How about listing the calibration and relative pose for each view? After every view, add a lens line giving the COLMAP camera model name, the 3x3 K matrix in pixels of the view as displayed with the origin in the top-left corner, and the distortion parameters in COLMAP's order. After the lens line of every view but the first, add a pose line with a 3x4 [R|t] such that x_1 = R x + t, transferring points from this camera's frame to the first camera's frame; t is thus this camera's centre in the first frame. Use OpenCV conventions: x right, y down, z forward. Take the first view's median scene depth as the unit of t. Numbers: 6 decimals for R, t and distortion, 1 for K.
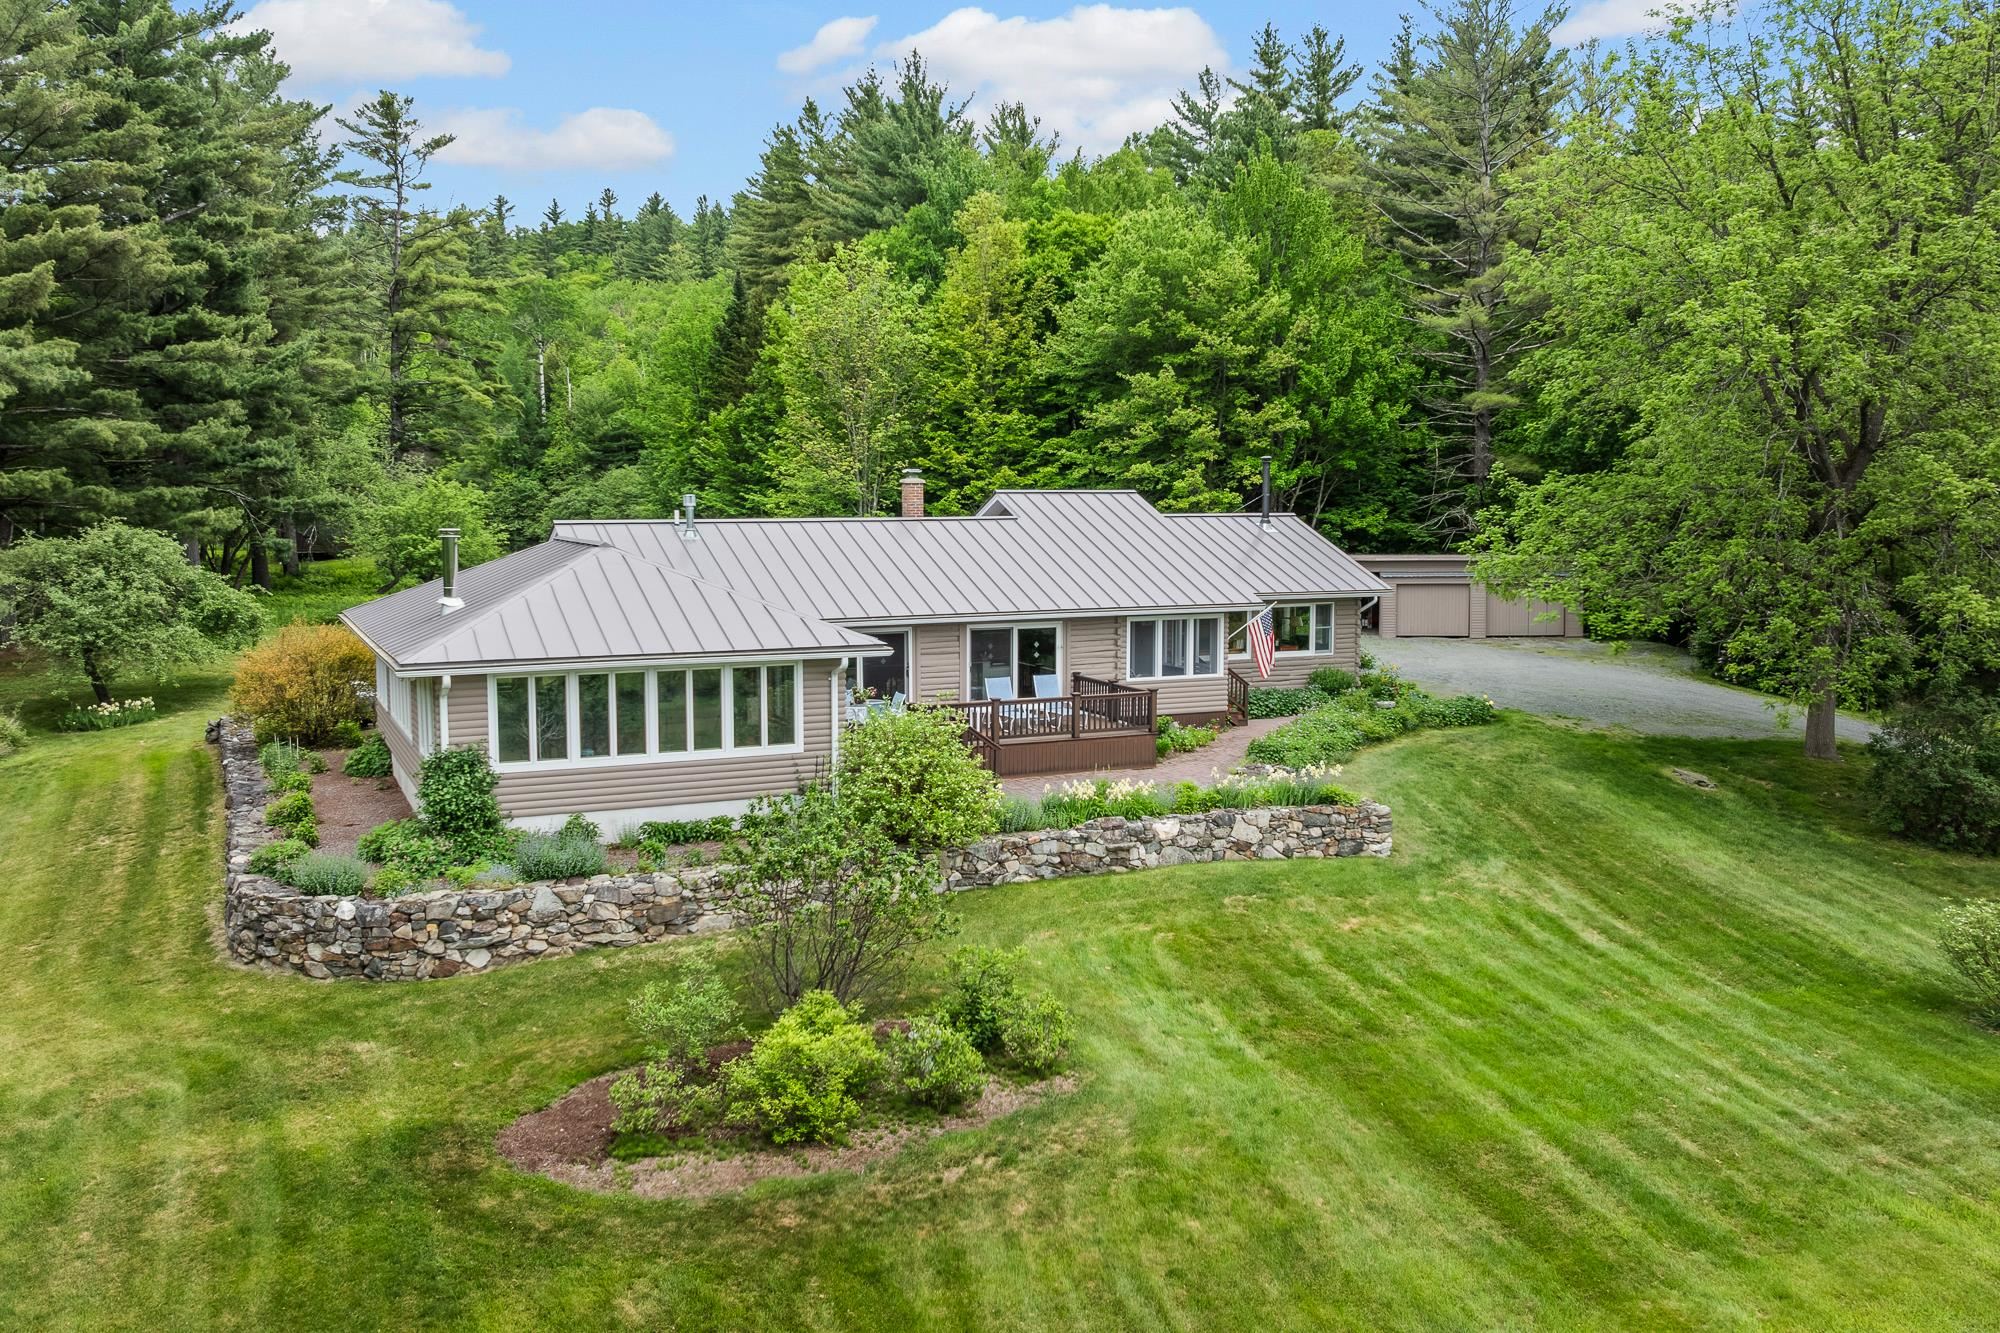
lens RADIAL K [[1667.8, 0, 1009.4], [0, 1667.8, 646.2], [0, 0, 1]] dist [0.000534, -0.059103]
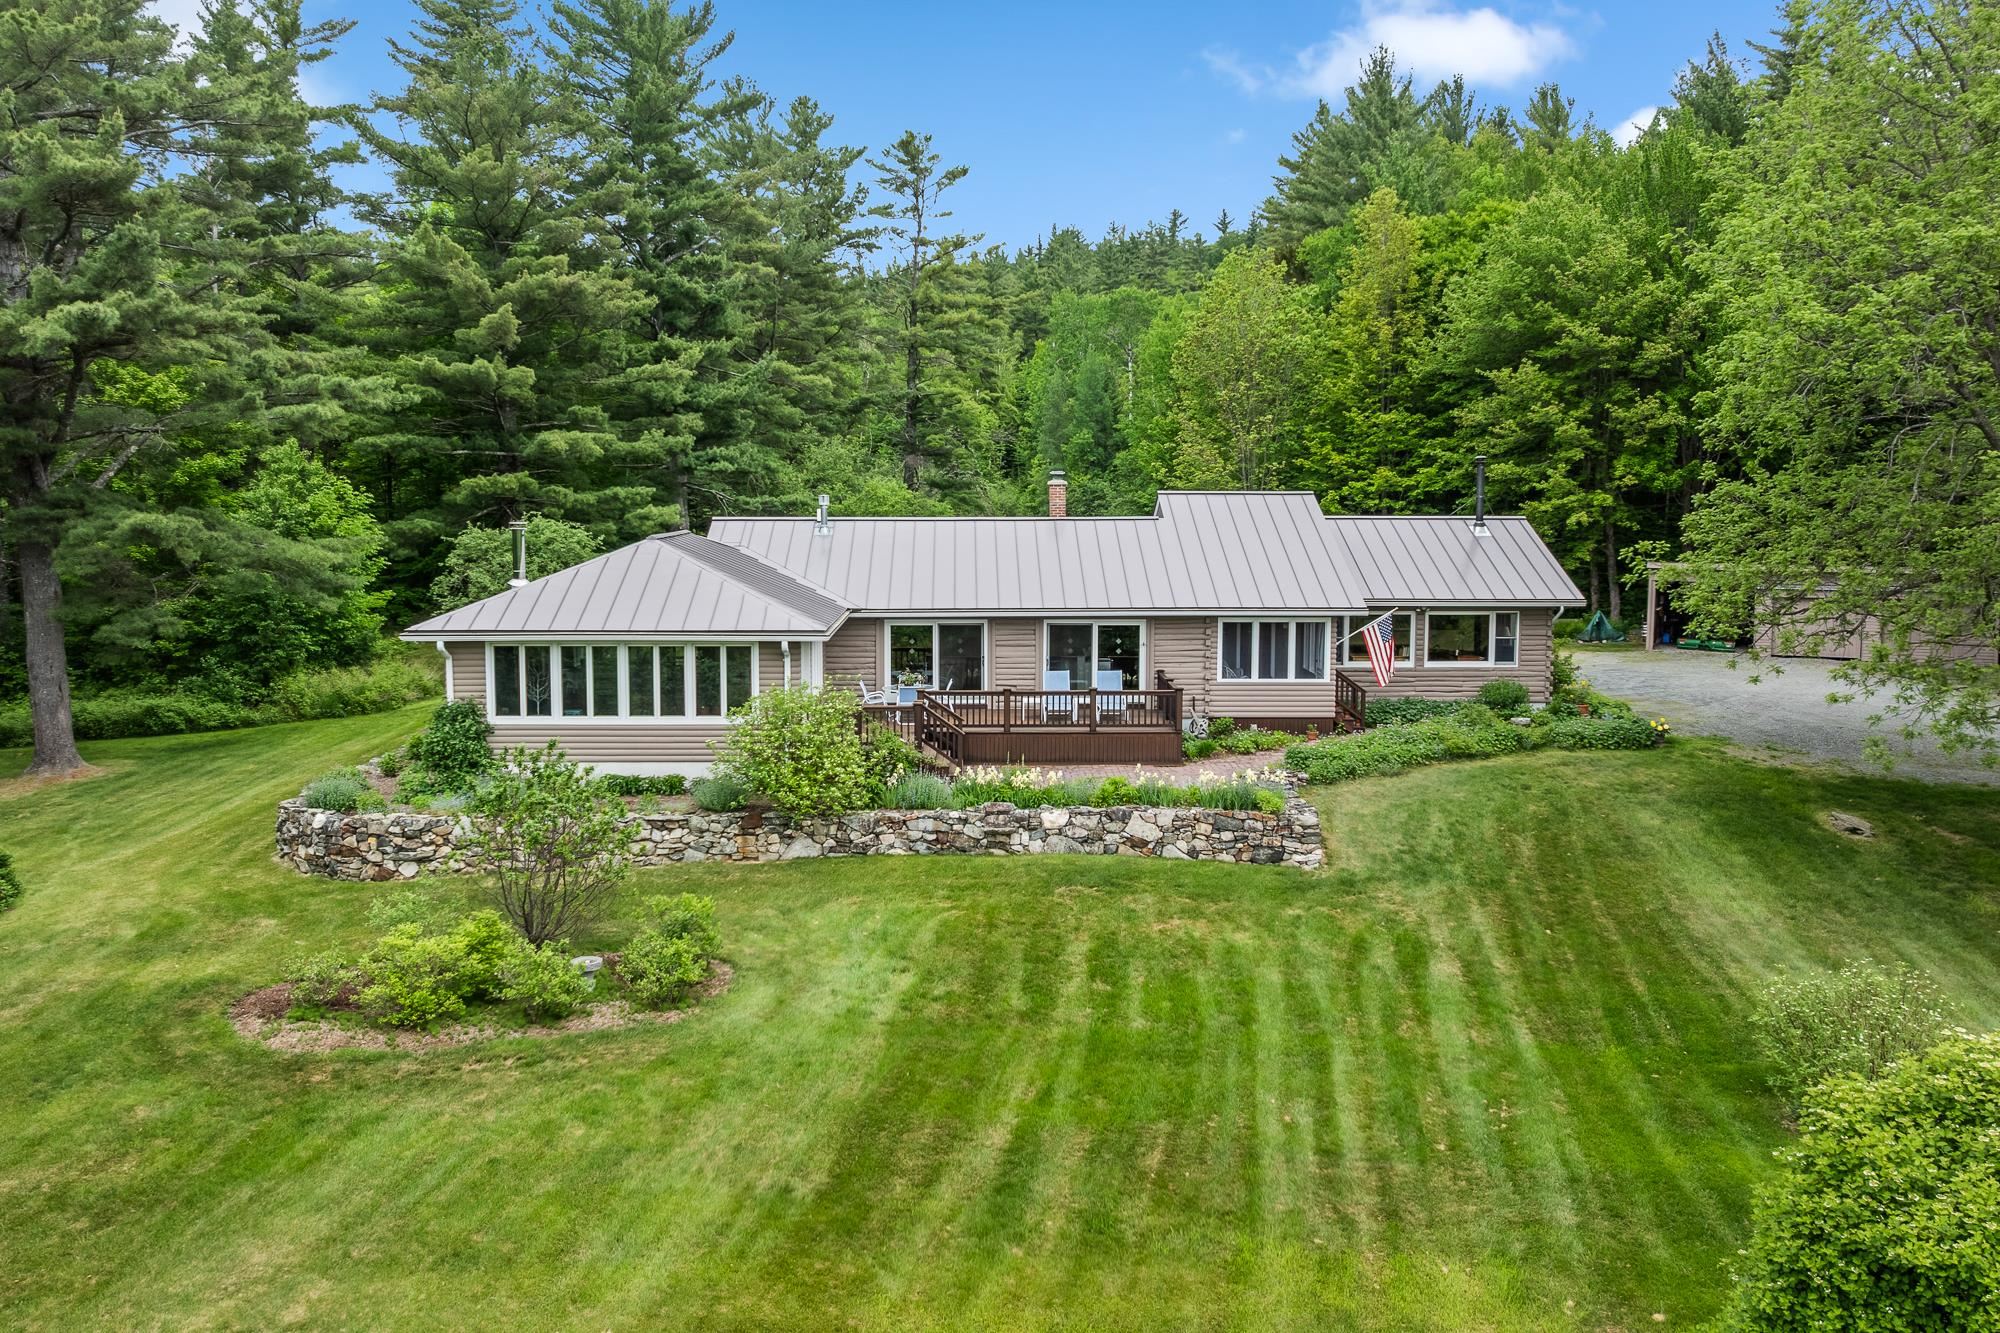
lens RADIAL K [[1667.8, 0, 1009.4], [0, 1667.8, 646.2], [0, 0, 1]] dist [0.000534, -0.059103]
pose [[0.913315, 0.038959, -0.405386, 0.481237], [-0.039232, 0.999201, 0.007638, -0.004076], [0.405360, 0.008928, 0.914113, 0.041062]]
